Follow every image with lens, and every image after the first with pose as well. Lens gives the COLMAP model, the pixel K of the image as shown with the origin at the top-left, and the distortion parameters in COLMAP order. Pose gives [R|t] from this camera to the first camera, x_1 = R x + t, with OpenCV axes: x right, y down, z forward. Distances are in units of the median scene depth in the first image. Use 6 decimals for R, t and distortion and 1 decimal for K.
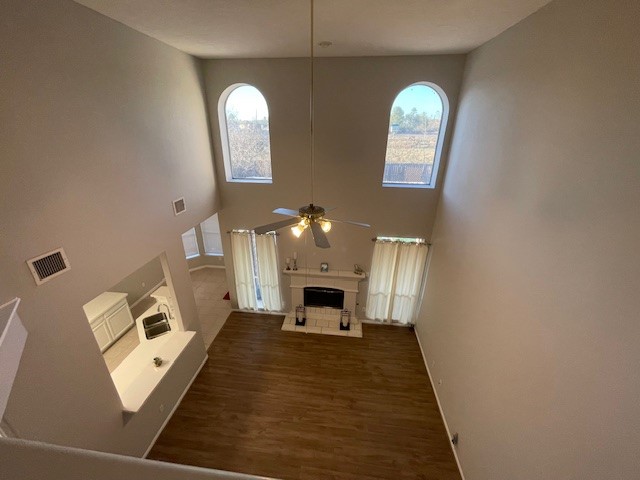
lens RADIAL K [[260.3, 0, 316.4], [0, 260.3, 240.5], [0, 0, 1]] dist [-0.004568, 0.000284]
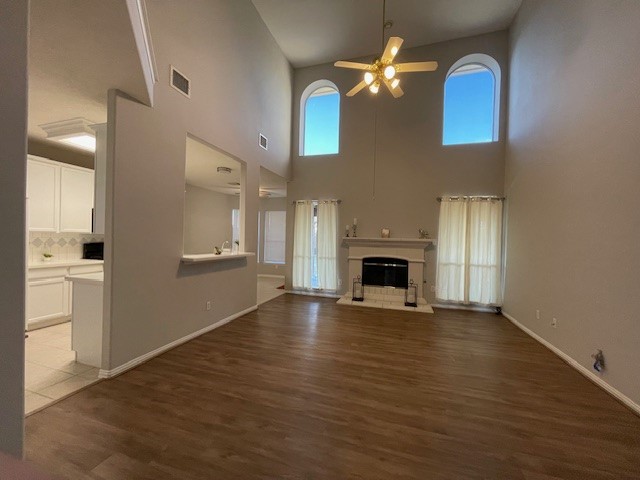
lens RADIAL K [[260.3, 0, 315.6], [0, 260.3, 242.3], [0, 0, 1]] dist [-0.004568, 0.000284]
pose [[0.980457, 0.015910, -0.196089, -0.034044], [-0.091066, 0.920213, -0.380676, 0.517672], [0.174388, 0.391094, 0.903678, 0.099018]]
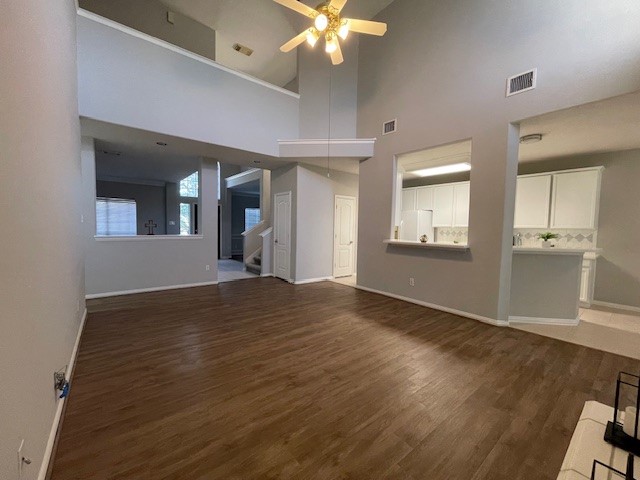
lens RADIAL K [[260.3, 0, 313.5], [0, 260.3, 241.9], [0, 0, 1]] dist [-0.004568, 0.000284]
pose [[-0.715938, 0.018047, -0.697930, 0.342215], [-0.298252, 0.895952, 0.329114, 0.166466], [0.631251, 0.443784, -0.636064, 0.940065]]
